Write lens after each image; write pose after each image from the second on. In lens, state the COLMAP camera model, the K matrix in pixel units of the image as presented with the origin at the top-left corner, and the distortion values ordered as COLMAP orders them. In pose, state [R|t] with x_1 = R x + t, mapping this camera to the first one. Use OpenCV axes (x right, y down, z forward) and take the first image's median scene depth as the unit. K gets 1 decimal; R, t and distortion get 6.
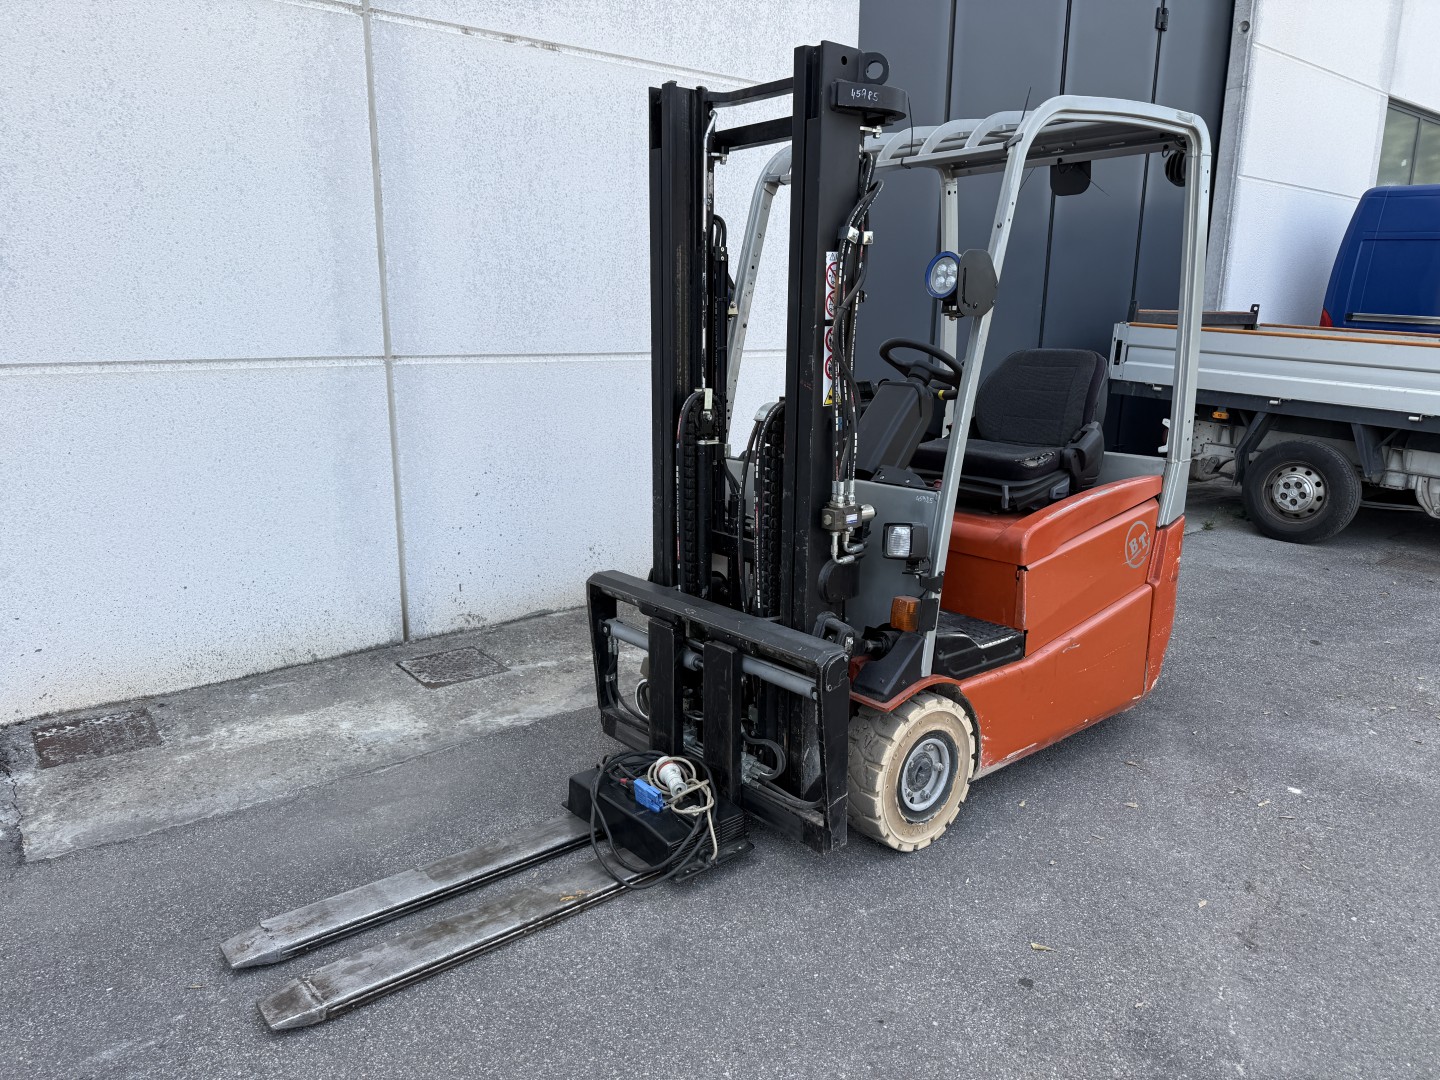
lens RADIAL K [[1023.3, 0, 725.8], [0, 1023.3, 545.3], [0, 0, 1]] dist [0.025310, -0.035007]
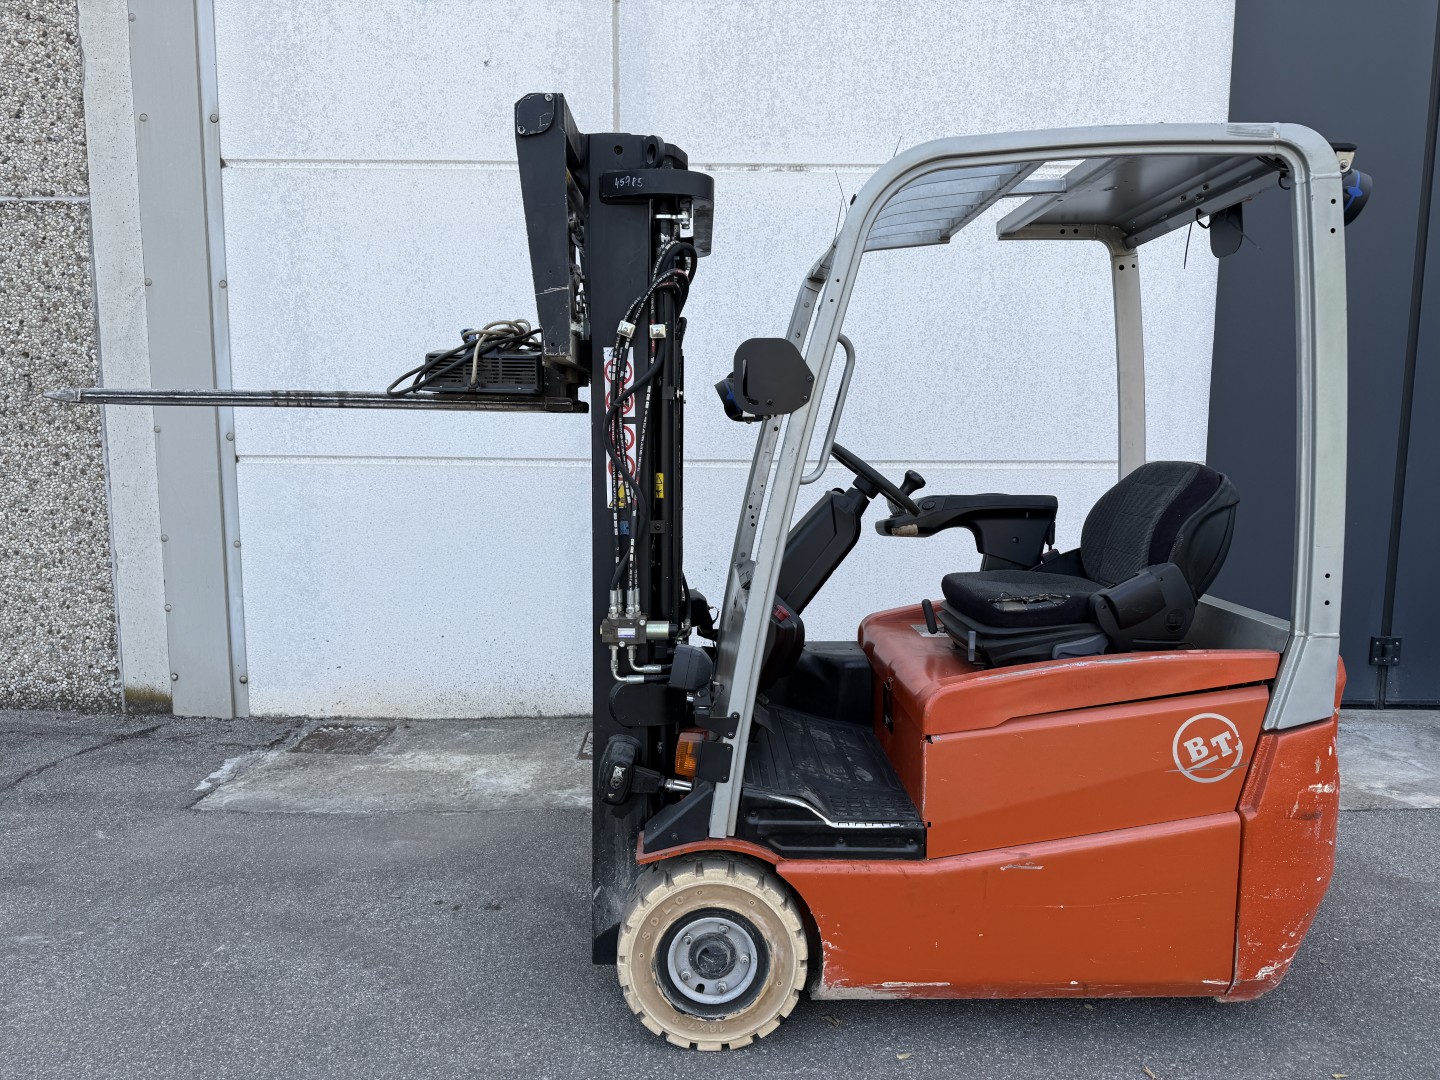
lens RADIAL K [[1023.3, 0, 719.0], [0, 1023.3, 544.7], [0, 0, 1]] dist [0.025310, -0.035007]
pose [[0.772266, 0.072136, -0.631190, 0.526050], [-0.142653, 0.987852, -0.061640, -0.042143], [0.619076, 0.137643, 0.773175, 0.240650]]
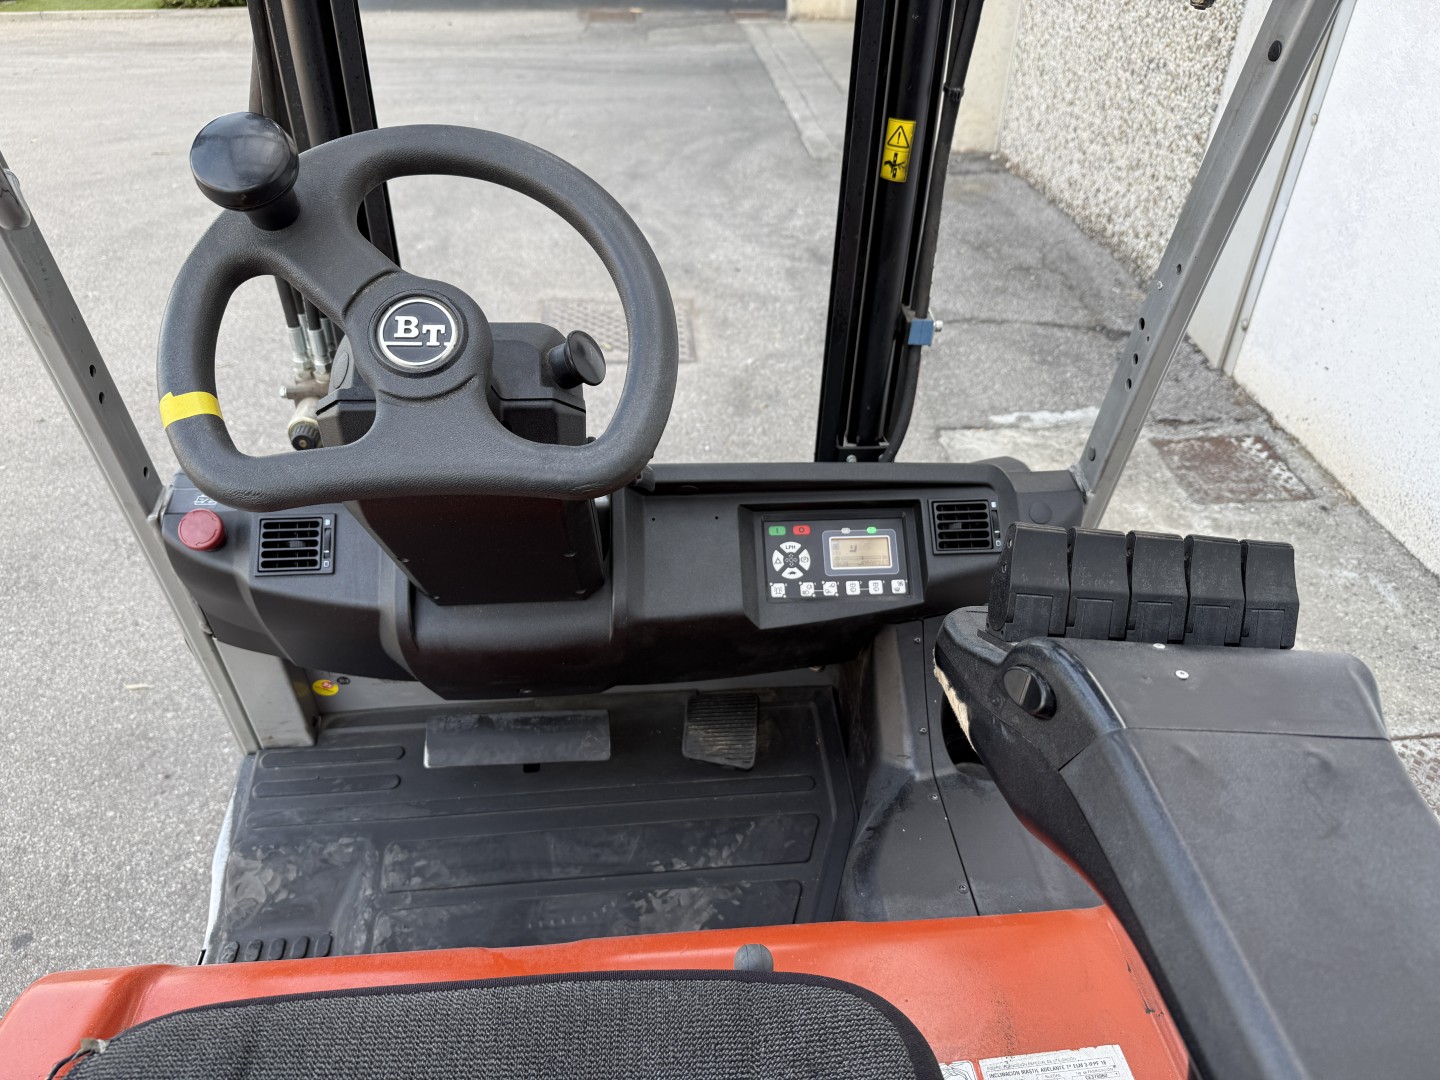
lens RADIAL K [[1023.3, 0, 714.5], [0, 1023.3, 578.2], [0, 0, 1]] dist [0.025310, -0.035007]
pose [[-0.593209, 0.464429, -0.657578, 0.260504], [-0.198141, 0.707462, 0.678408, -0.239072], [0.780284, 0.532731, -0.327651, 0.954315]]
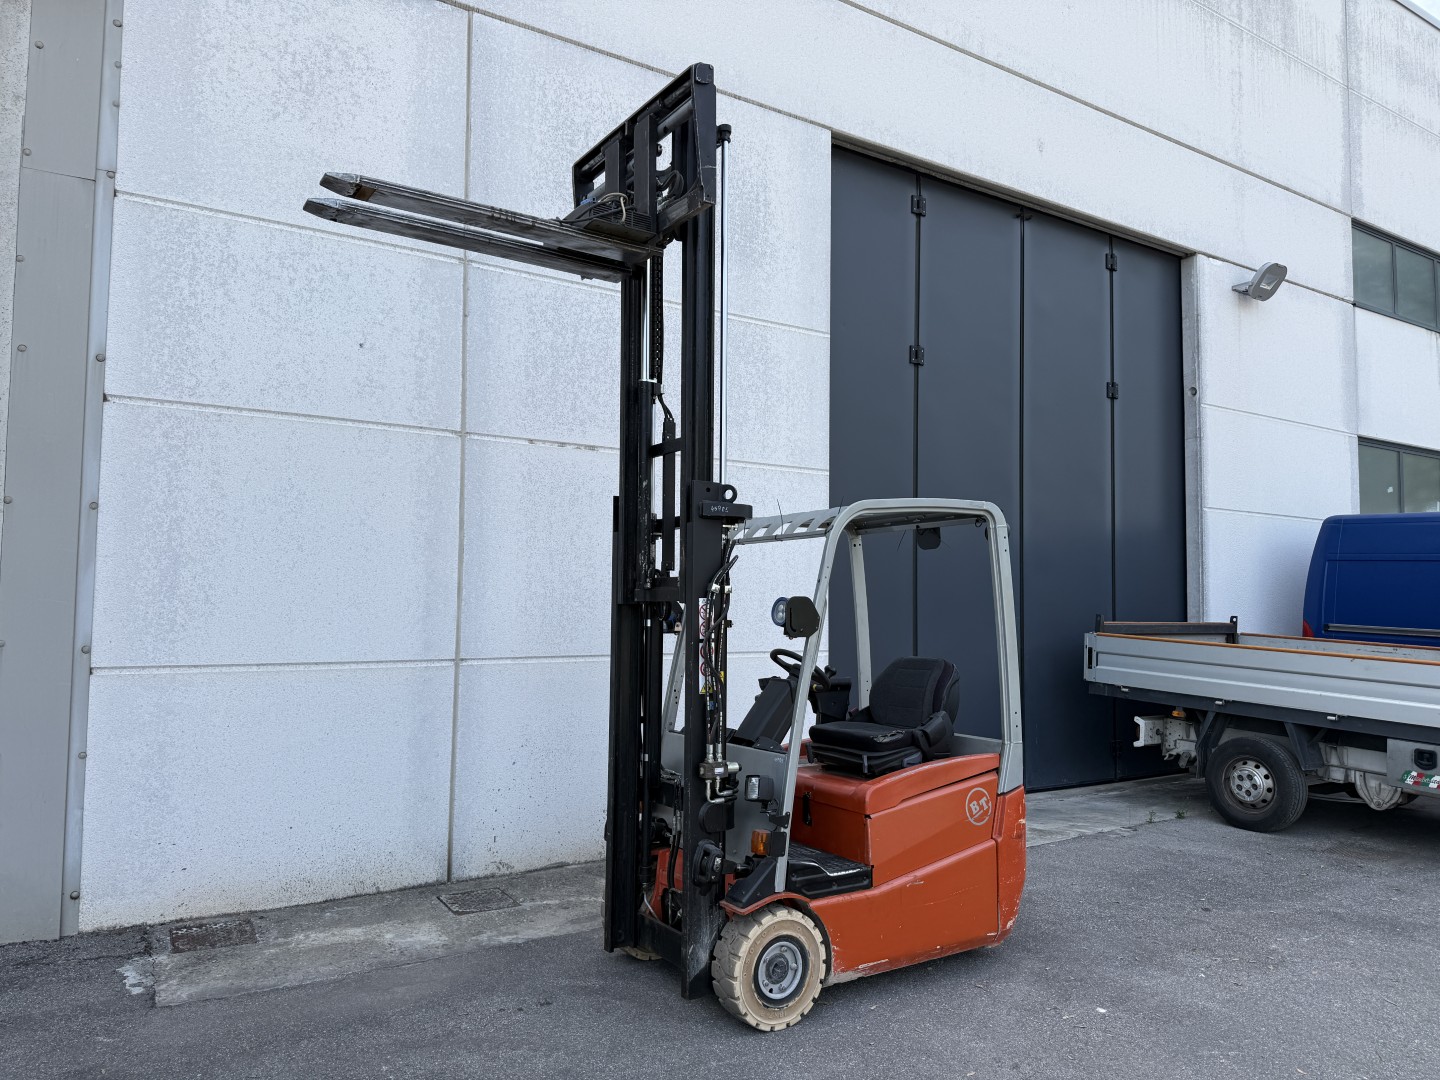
lens RADIAL K [[1023.3, 0, 722.3], [0, 1023.3, 542.2], [0, 0, 1]] dist [0.025310, -0.035007]
pose [[0.992989, -0.007656, -0.117956, 0.214456], [-0.026582, 0.957876, -0.285948, 0.054640], [0.115176, 0.287079, 0.950957, -0.353568]]
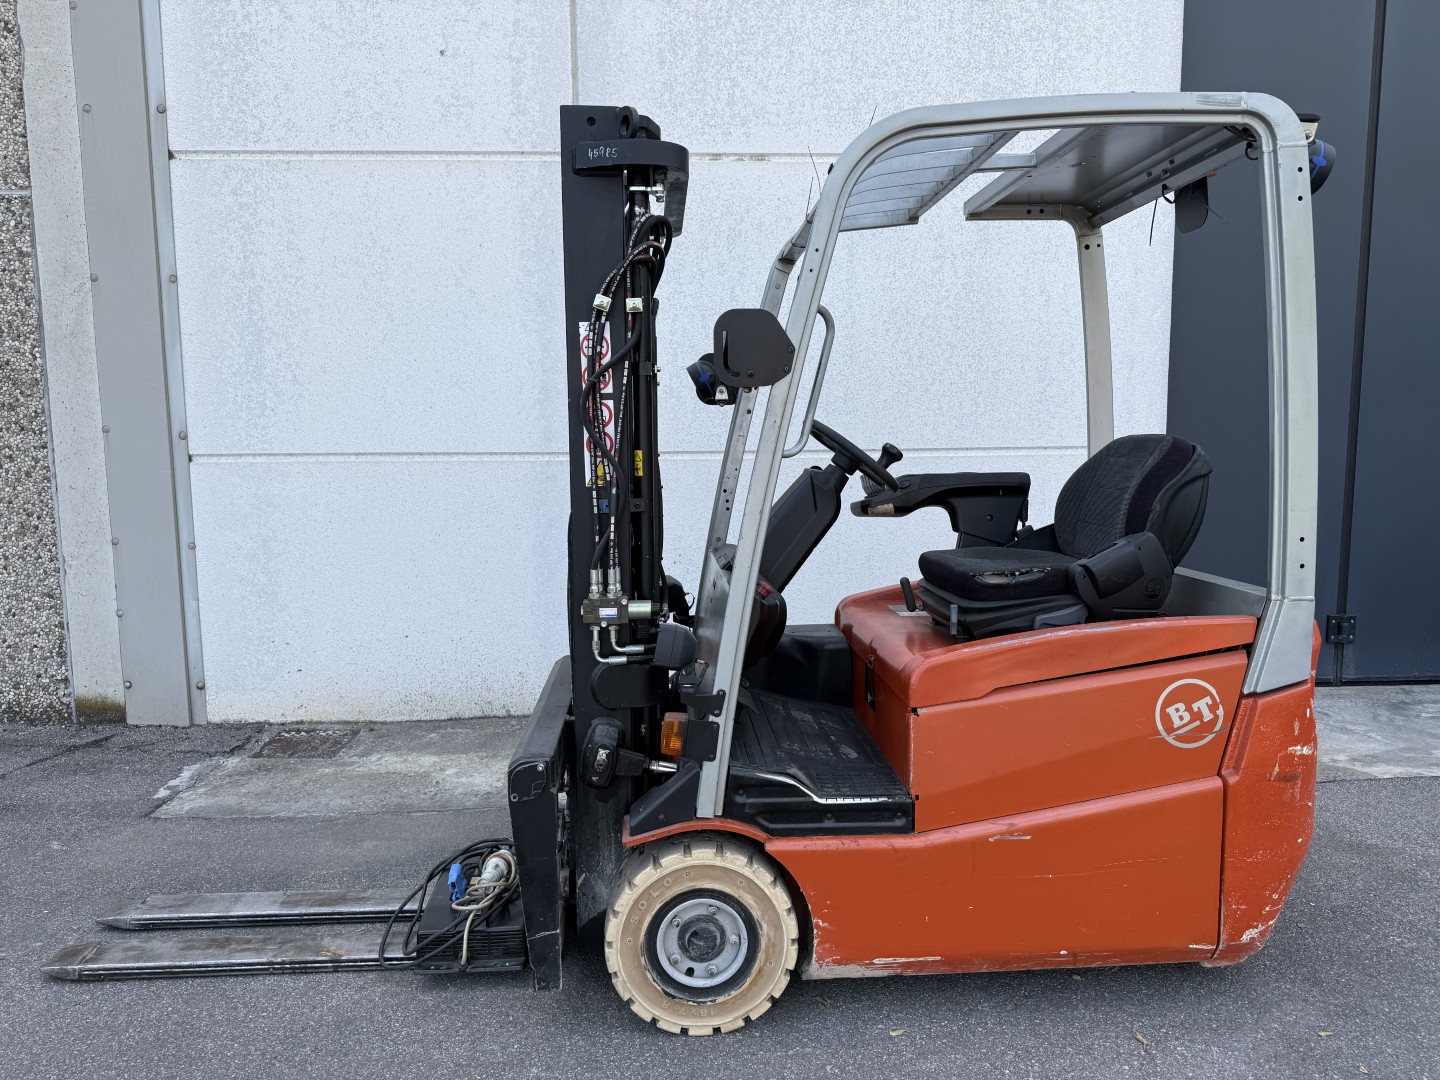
lens RADIAL K [[1023.3, 0, 720.2], [0, 1023.3, 544.4], [0, 0, 1]] dist [0.025310, -0.035007]
pose [[0.800737, 0.051932, -0.596760, 0.510169], [-0.119846, 0.989981, -0.074659, -0.022008], [0.586904, 0.131301, 0.798939, 0.239566]]
